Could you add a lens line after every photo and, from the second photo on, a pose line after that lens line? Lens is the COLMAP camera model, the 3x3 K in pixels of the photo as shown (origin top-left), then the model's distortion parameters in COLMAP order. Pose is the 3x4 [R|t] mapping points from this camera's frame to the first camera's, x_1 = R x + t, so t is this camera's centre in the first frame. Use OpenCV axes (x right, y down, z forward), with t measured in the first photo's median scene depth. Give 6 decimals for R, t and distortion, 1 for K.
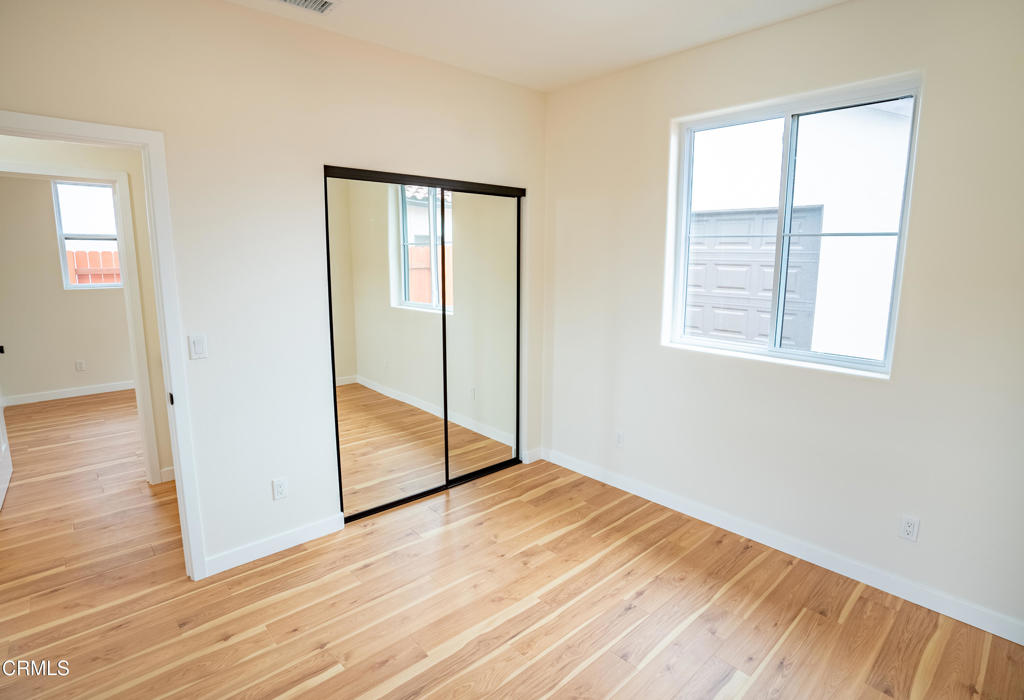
lens RADIAL K [[522.5, 0, 518.8], [0, 522.5, 341.5], [0, 0, 1]] dist [-0.079387, 0.035412]
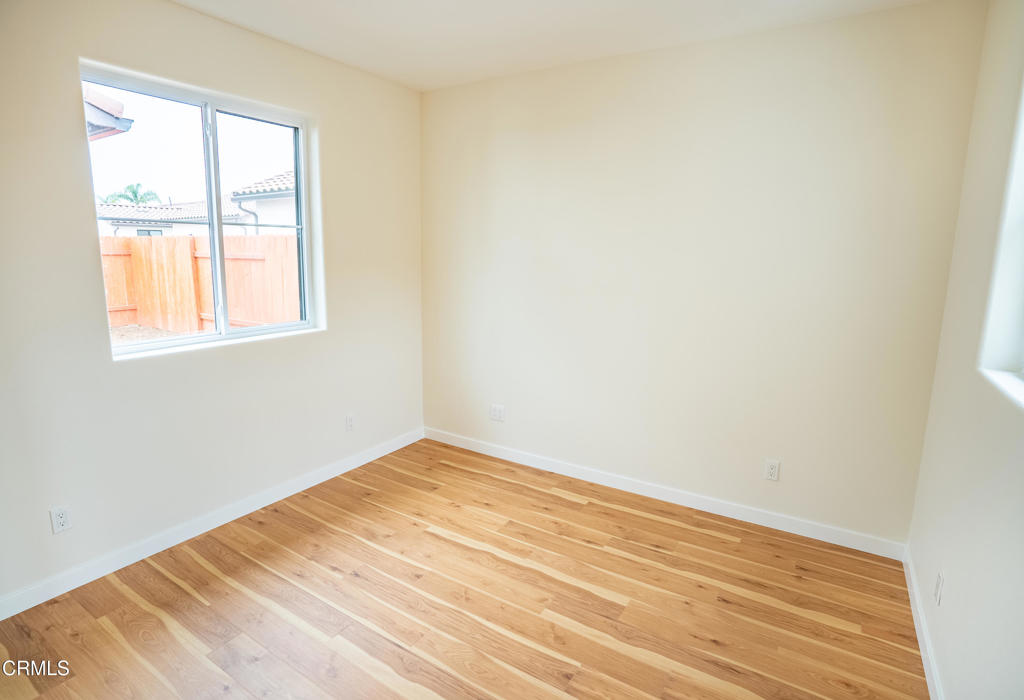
lens RADIAL K [[522.5, 0, 518.8], [0, 522.5, 341.5], [0, 0, 1]] dist [-0.079387, 0.035412]
pose [[-0.265286, -0.179045, 0.947400, -0.707010], [0.137953, 0.965448, 0.221085, -0.124928], [-0.954250, 0.189347, -0.231420, 0.728196]]
